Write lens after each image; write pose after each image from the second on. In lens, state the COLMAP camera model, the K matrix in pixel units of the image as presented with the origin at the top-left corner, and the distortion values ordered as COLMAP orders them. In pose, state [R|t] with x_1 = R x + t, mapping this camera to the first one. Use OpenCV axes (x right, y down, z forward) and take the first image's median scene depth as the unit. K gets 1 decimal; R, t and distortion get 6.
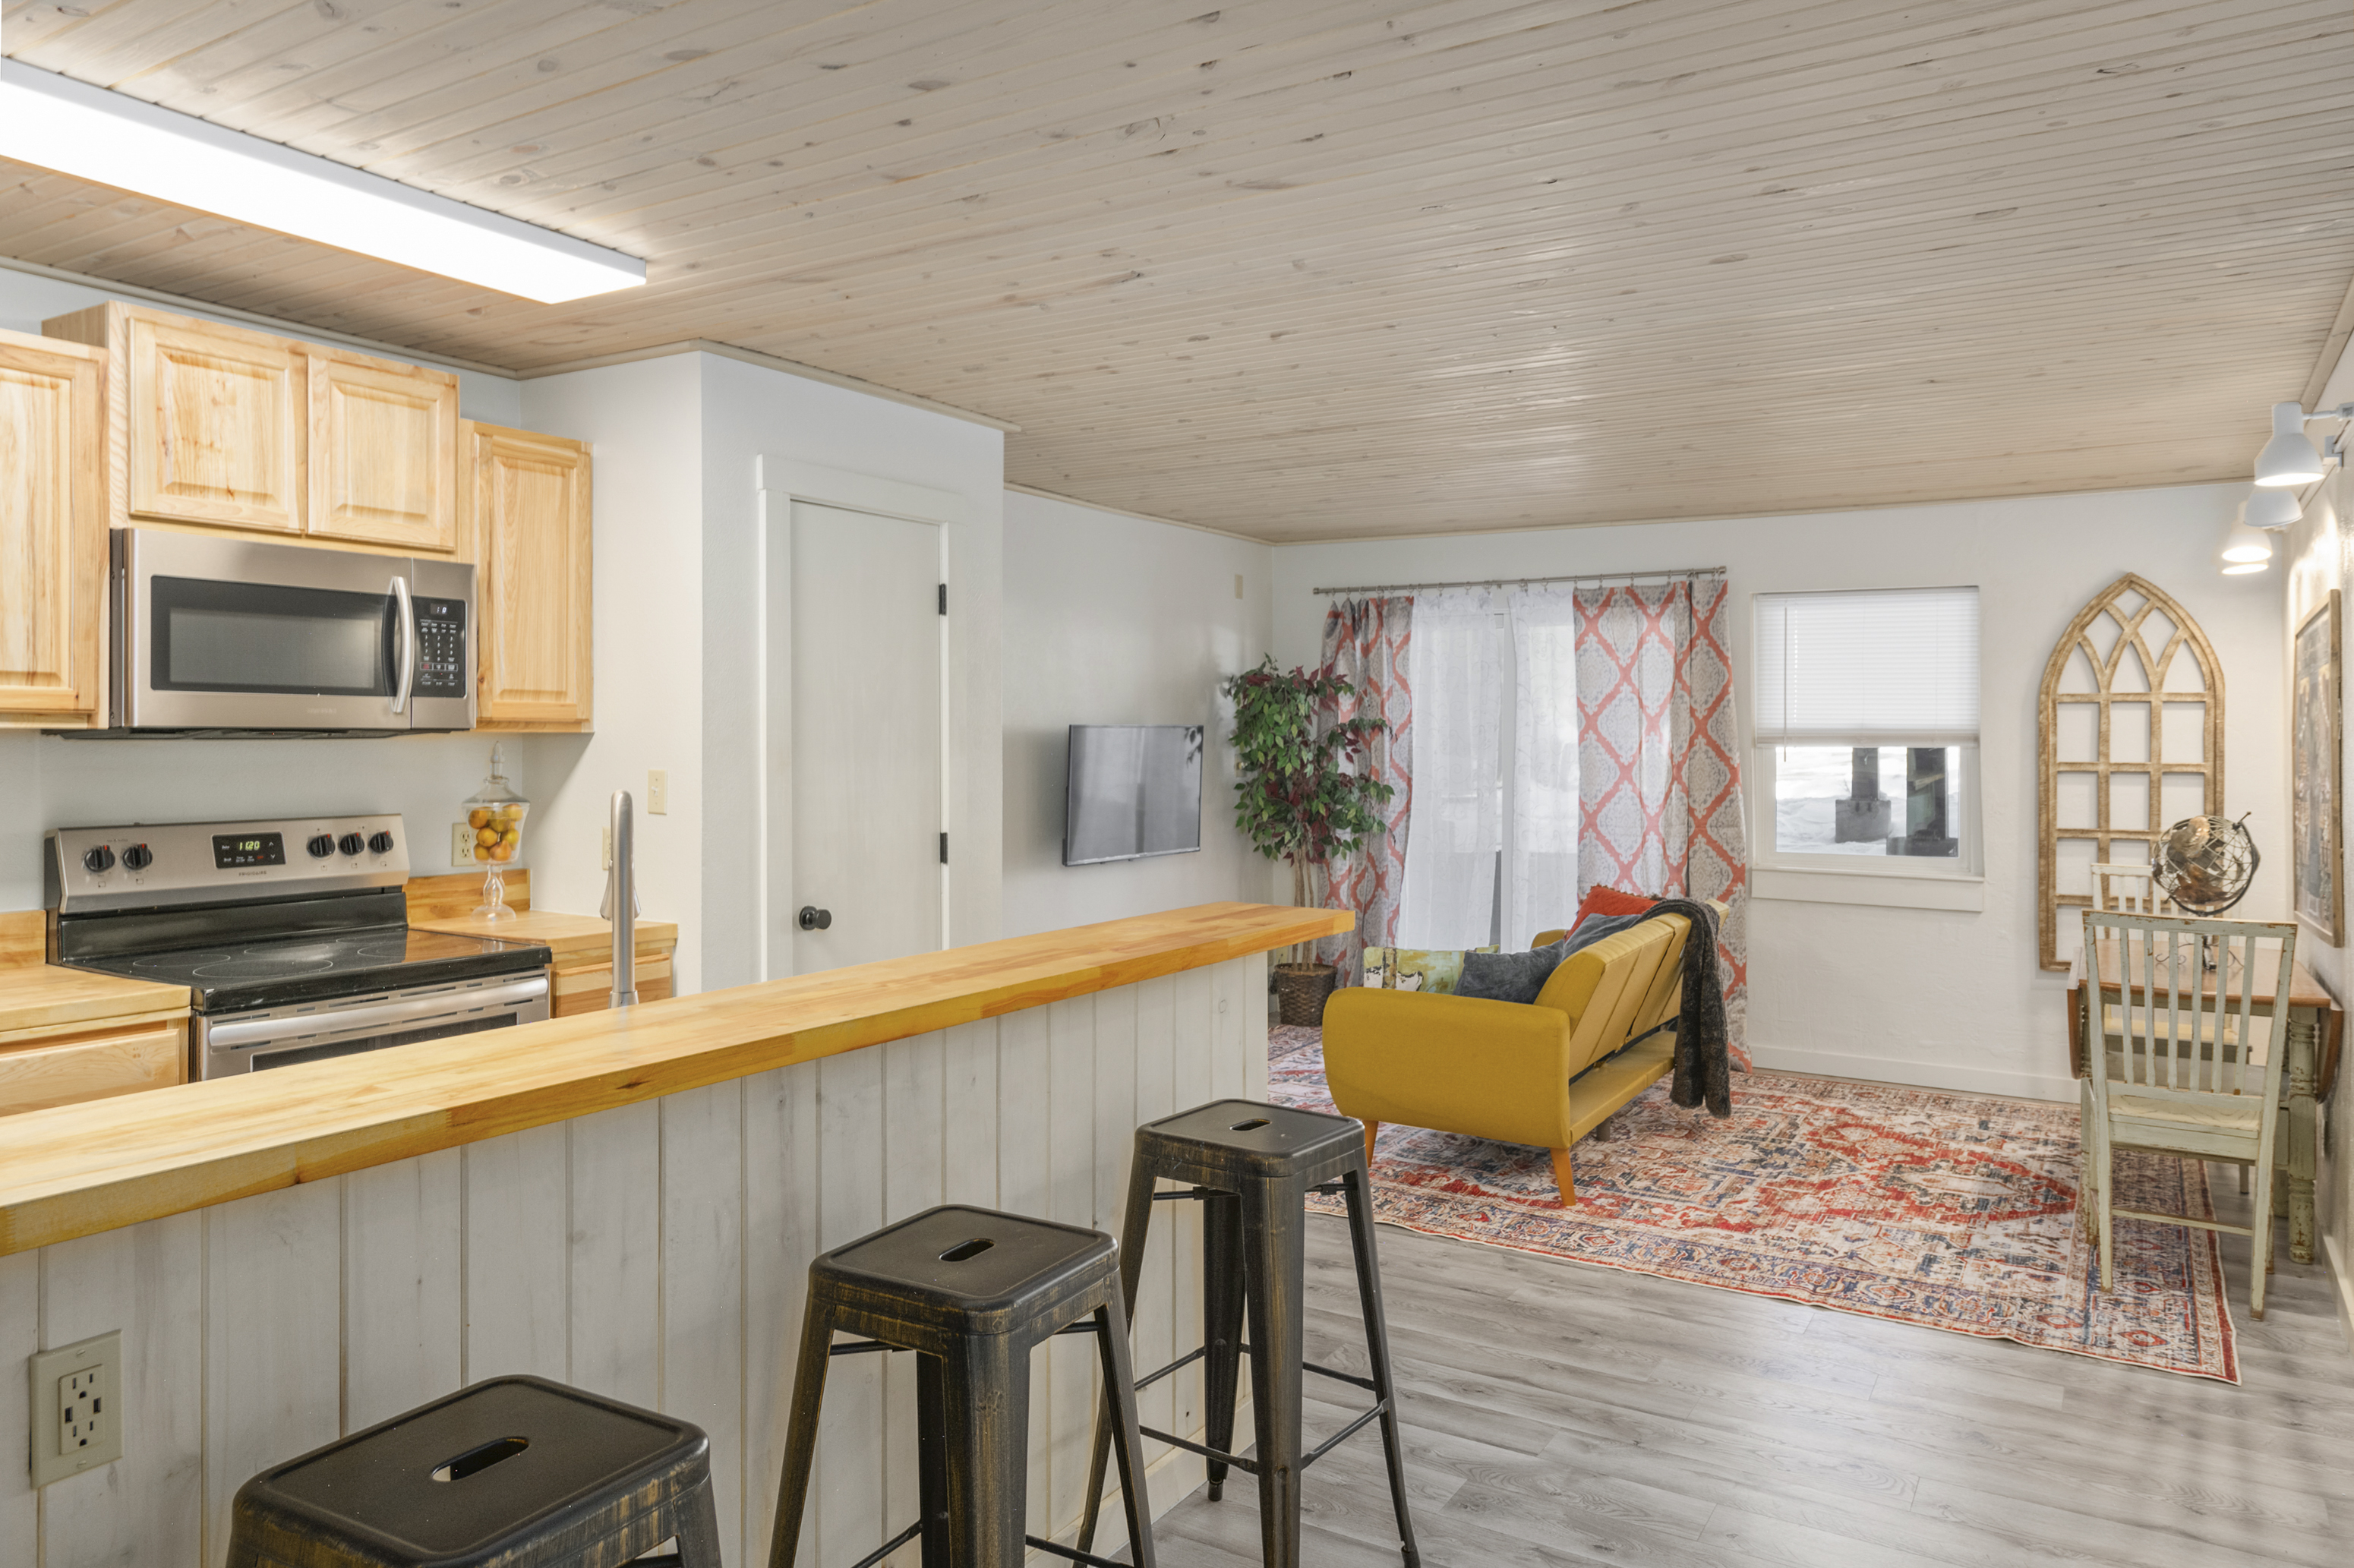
lens RADIAL K [[1570.8, 0, 1175.4], [0, 1570.8, 745.3], [0, 0, 1]] dist [0.017307, -0.013591]
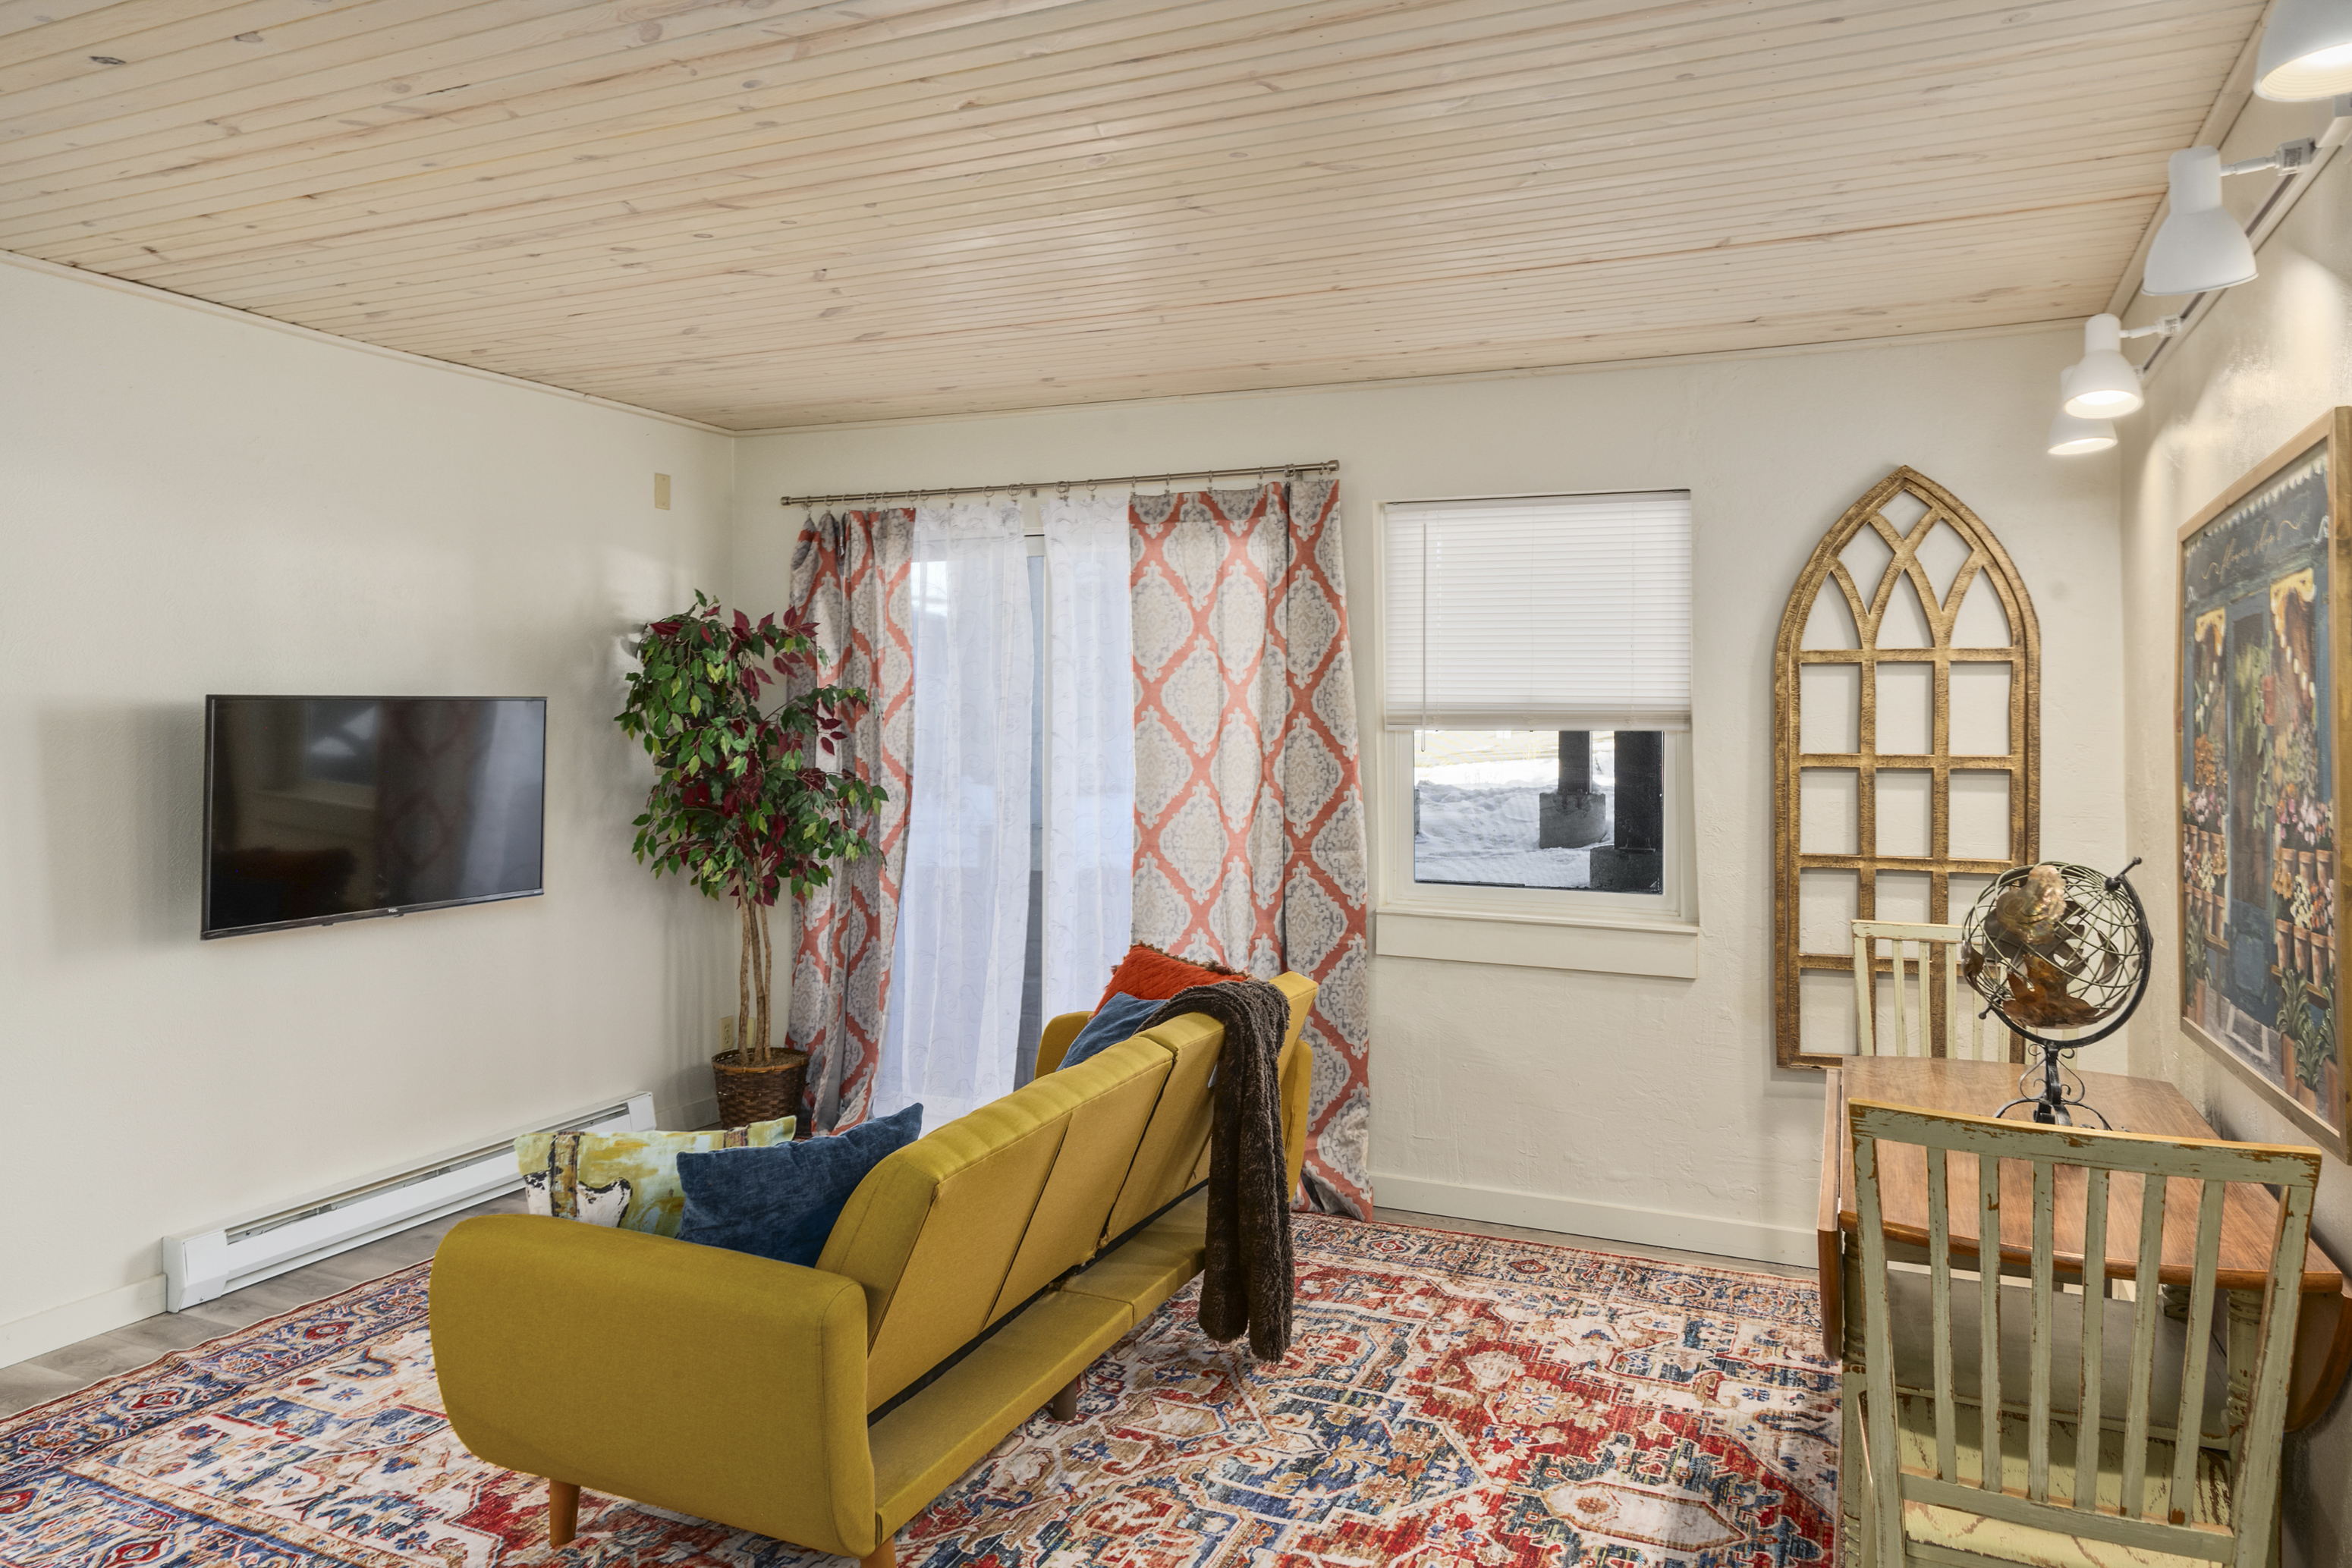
lens RADIAL K [[1569.4, 0, 1182.7], [0, 1569.4, 718.1], [0, 0, 1]] dist [0.017307, -0.013591]
pose [[0.990897, -0.000128, 0.134623, 0.219764], [0.000436, 0.999997, -0.002260, -0.003054], [-0.134623, 0.002298, 0.990894, 0.392276]]
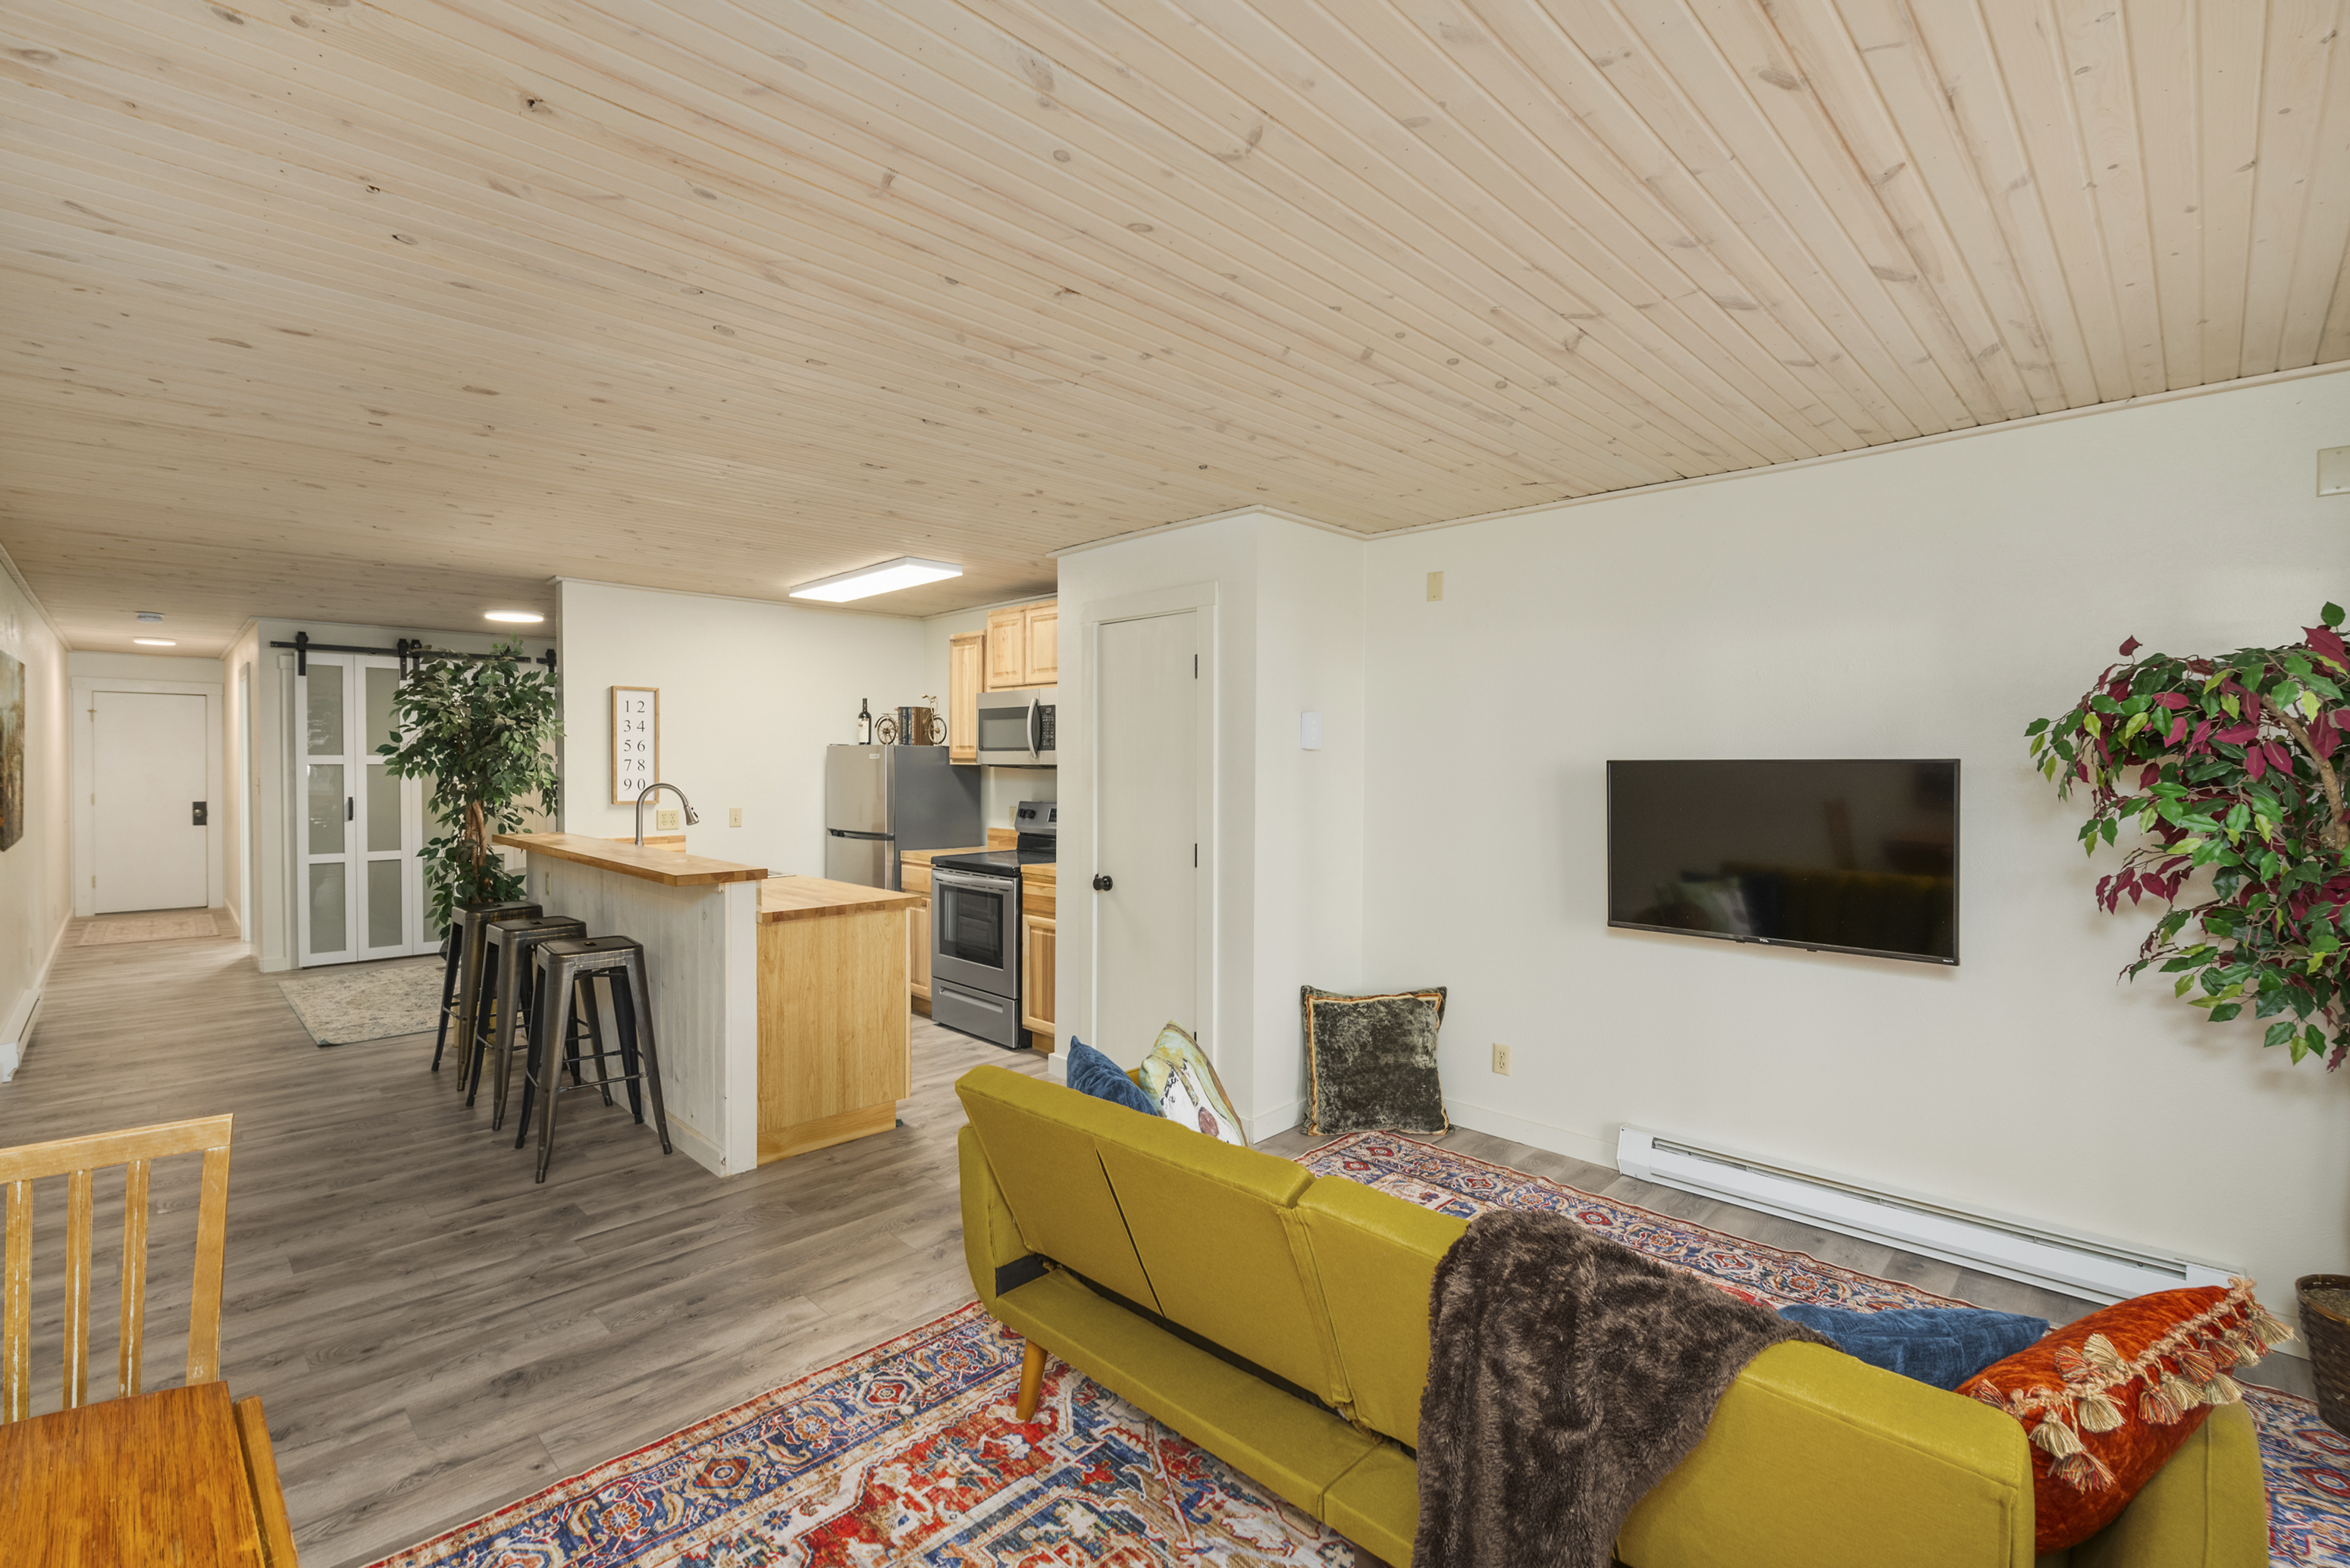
lens RADIAL K [[1039.1, 0, 1174.9], [0, 1039.1, 782.1], [0, 0, 1]] dist [-0.012088, -0.000639]
pose [[-0.230165, 0.014157, -0.973049, 0.556378], [-0.011561, 0.999784, 0.017280, -0.008530], [0.973083, 0.015227, -0.229951, 0.937570]]
